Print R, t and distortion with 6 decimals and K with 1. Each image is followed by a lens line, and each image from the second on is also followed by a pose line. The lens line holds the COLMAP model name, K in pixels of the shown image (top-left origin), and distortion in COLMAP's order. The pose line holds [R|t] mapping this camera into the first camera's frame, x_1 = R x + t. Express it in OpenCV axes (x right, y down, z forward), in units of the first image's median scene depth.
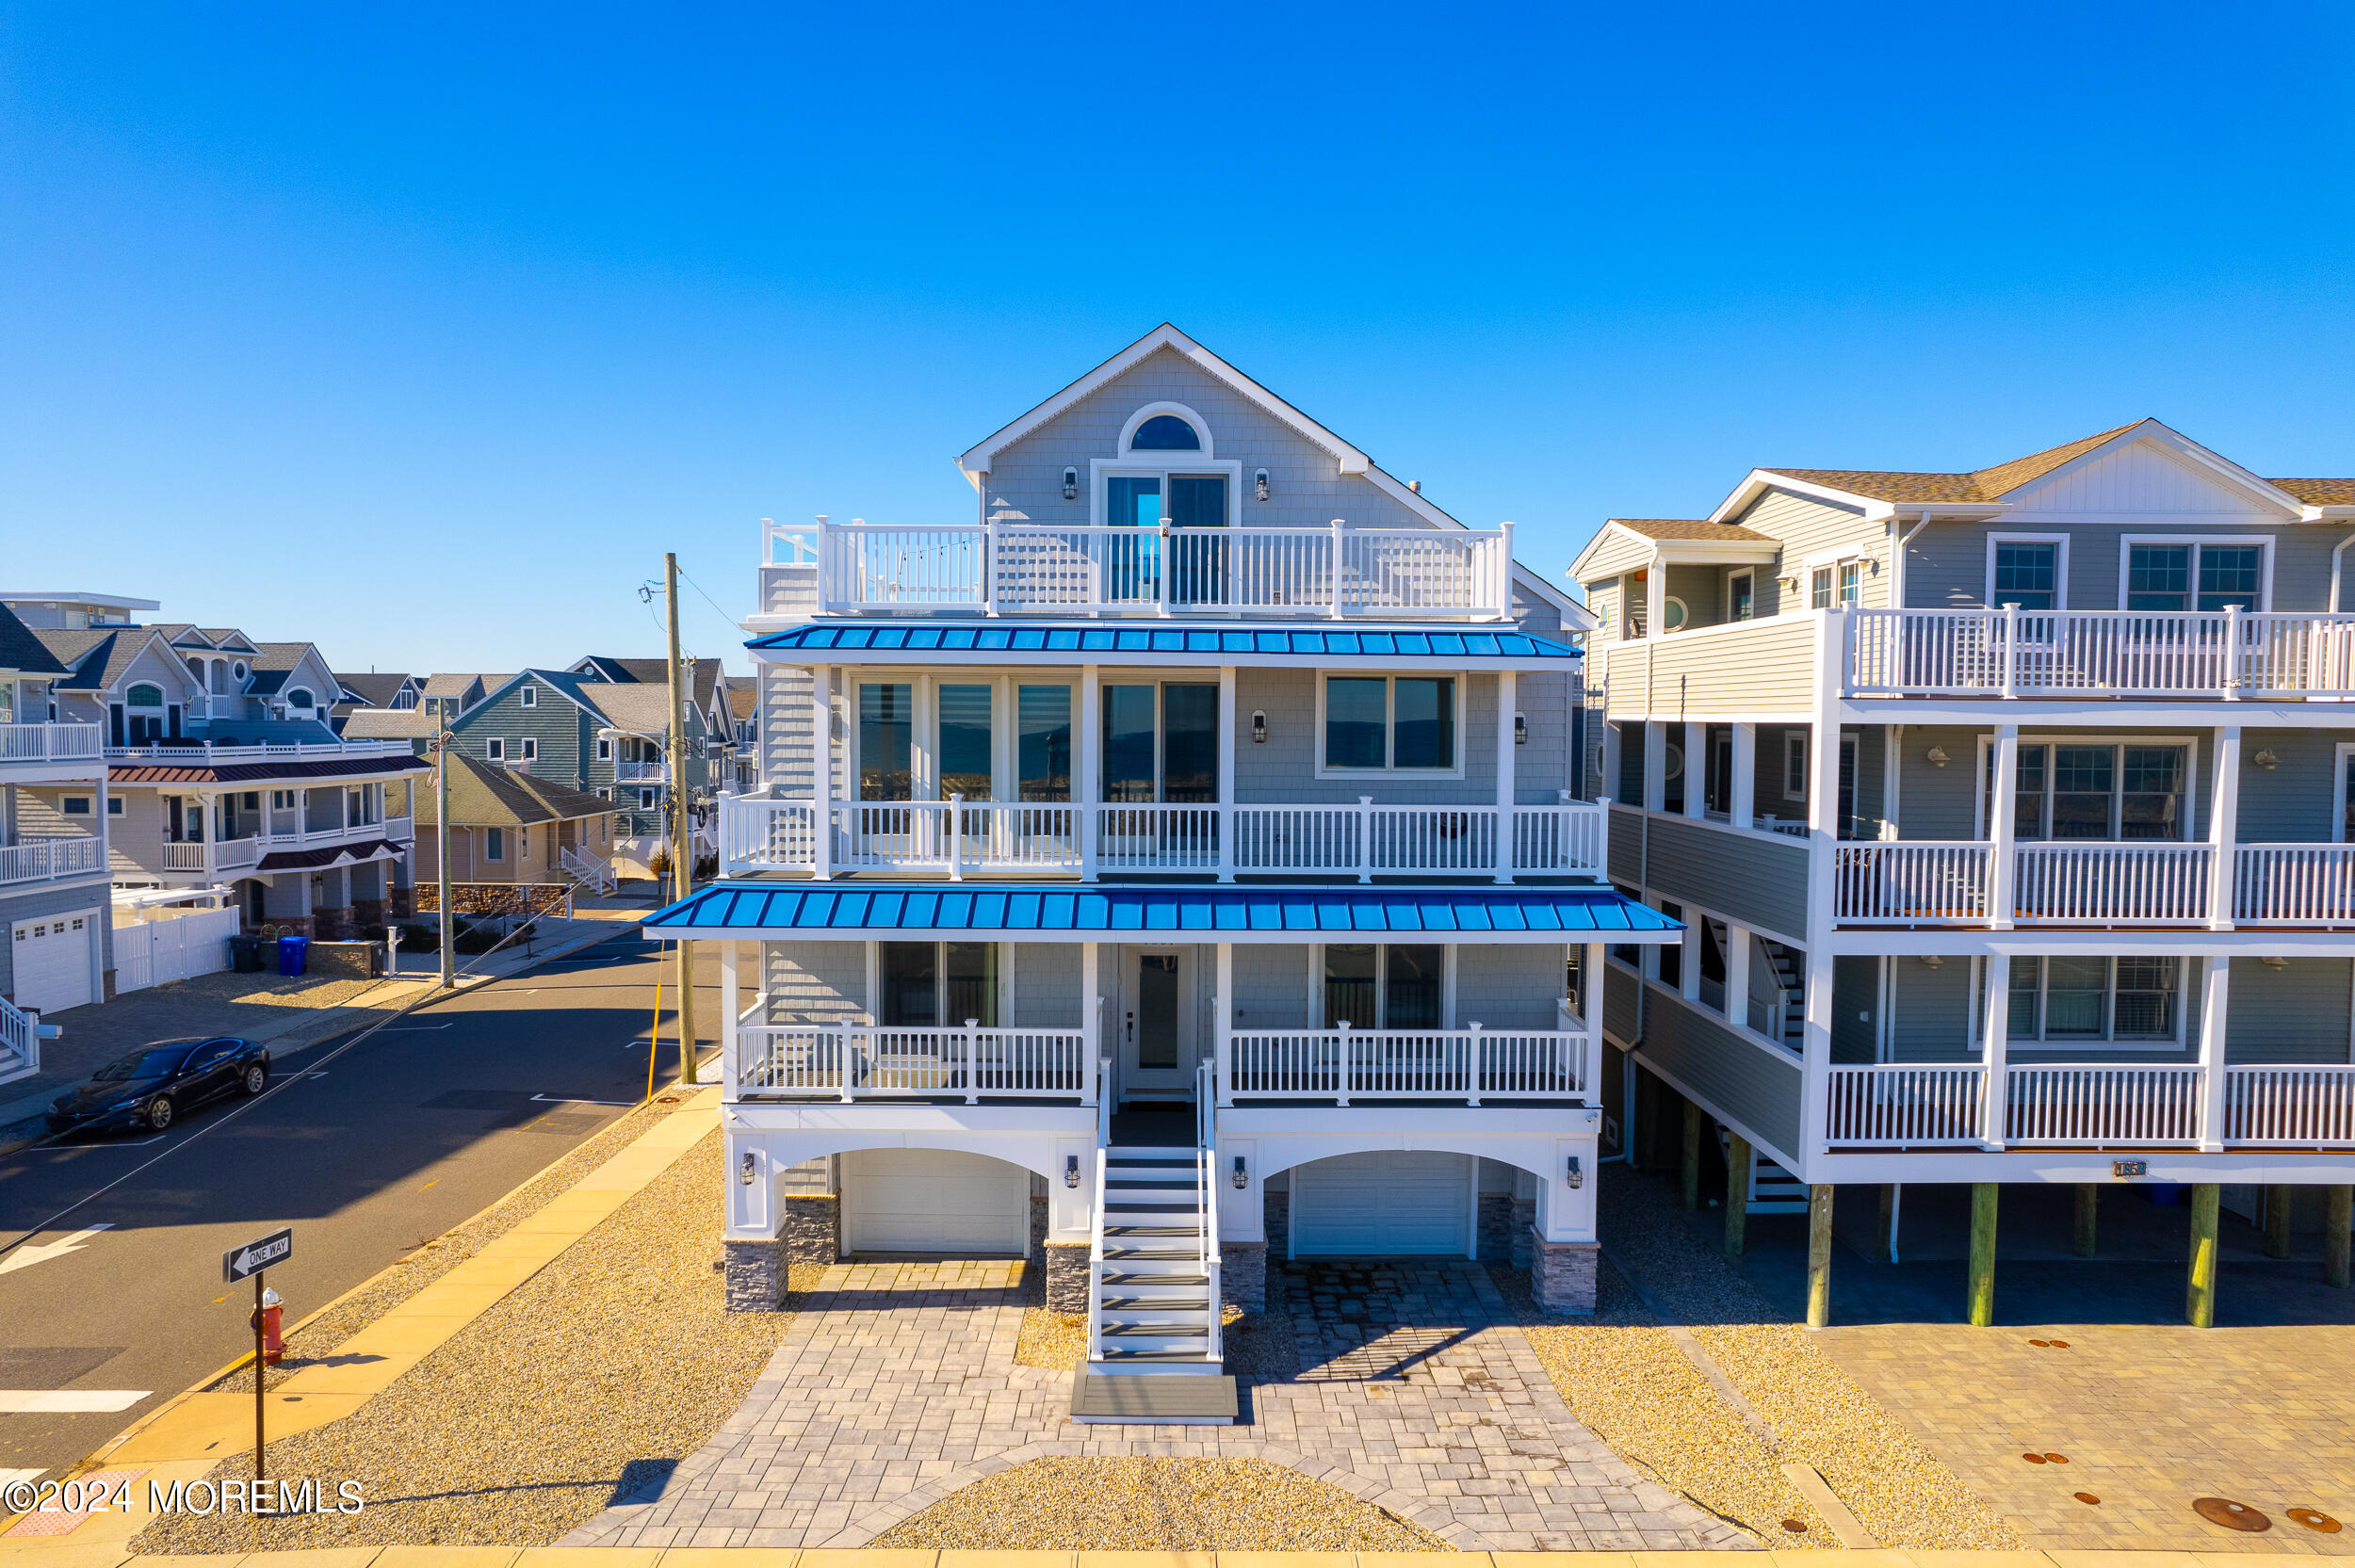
lens RADIAL K [[1509.0, 0, 1175.8], [0, 1509.0, 778.5], [0, 0, 1]] dist [-0.057748, 0.053325]
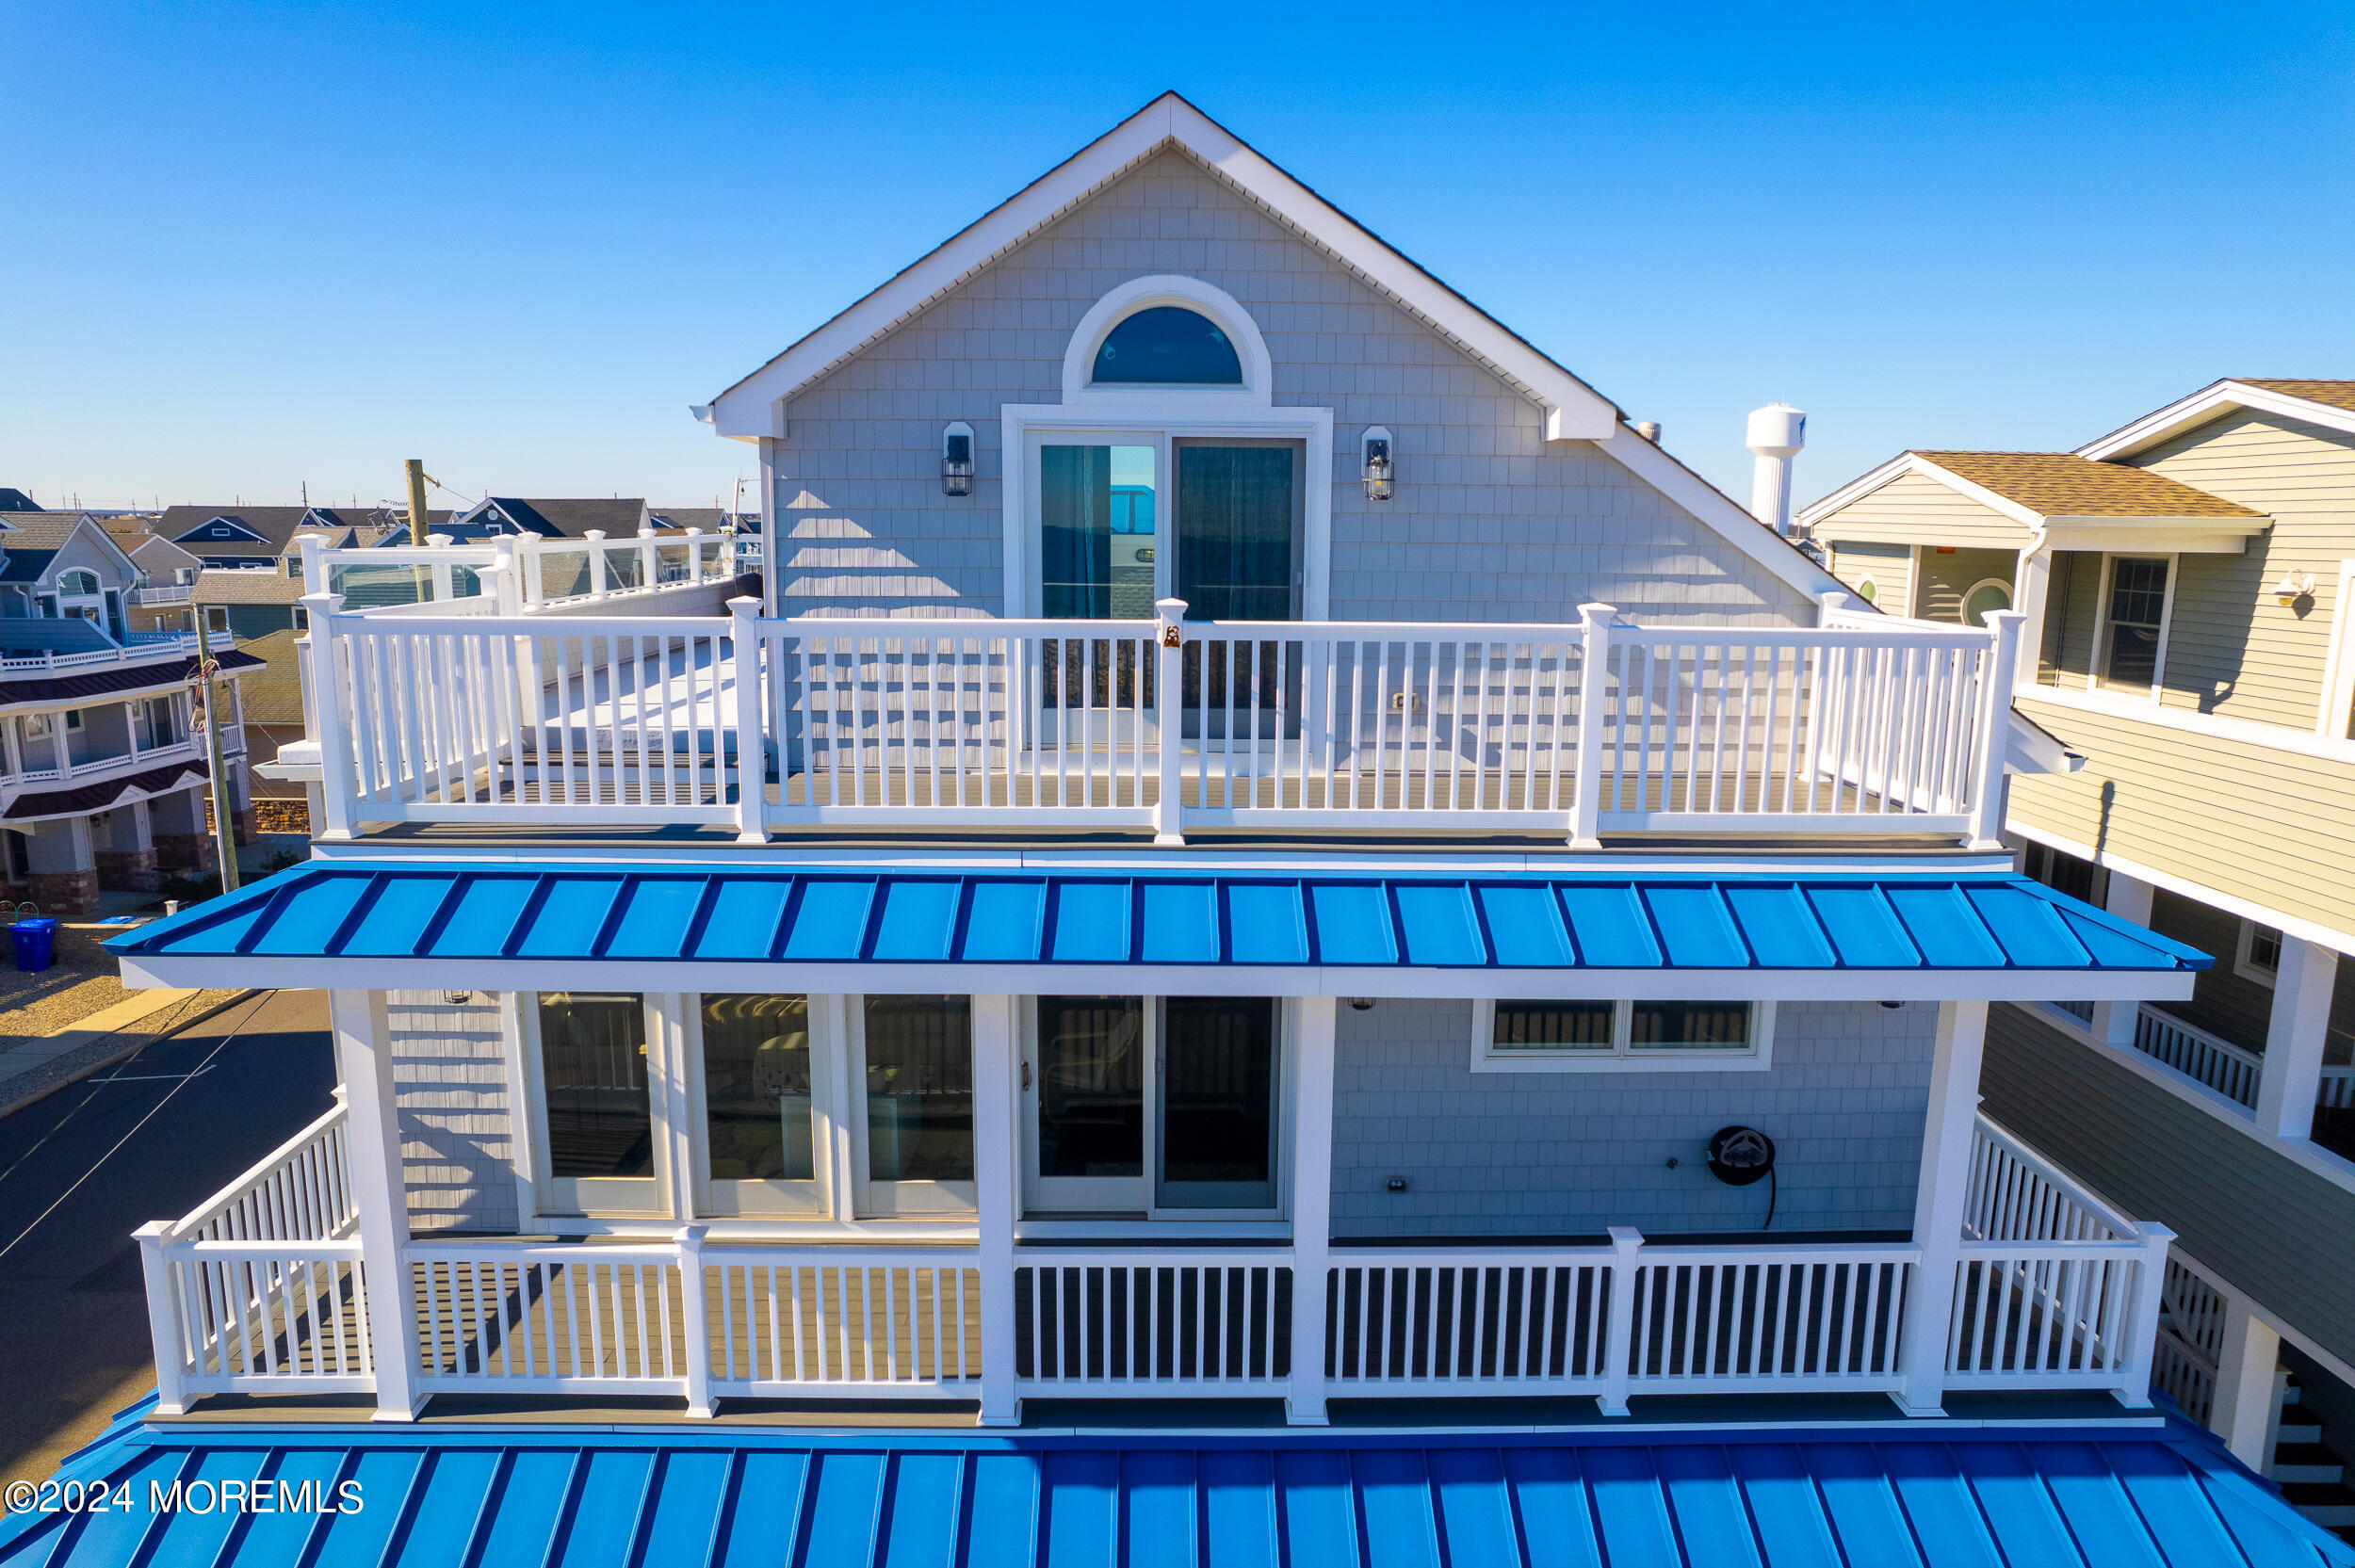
lens RADIAL K [[1509.0, 0, 1181.2], [0, 1509.0, 779.7], [0, 0, 1]] dist [-0.057748, 0.053325]
pose [[0.999905, -0.000111, 0.013761, -0.008844], [-0.001689, 0.991411, 0.130776, -0.158886], [-0.013658, -0.130787, 0.991316, 0.531870]]
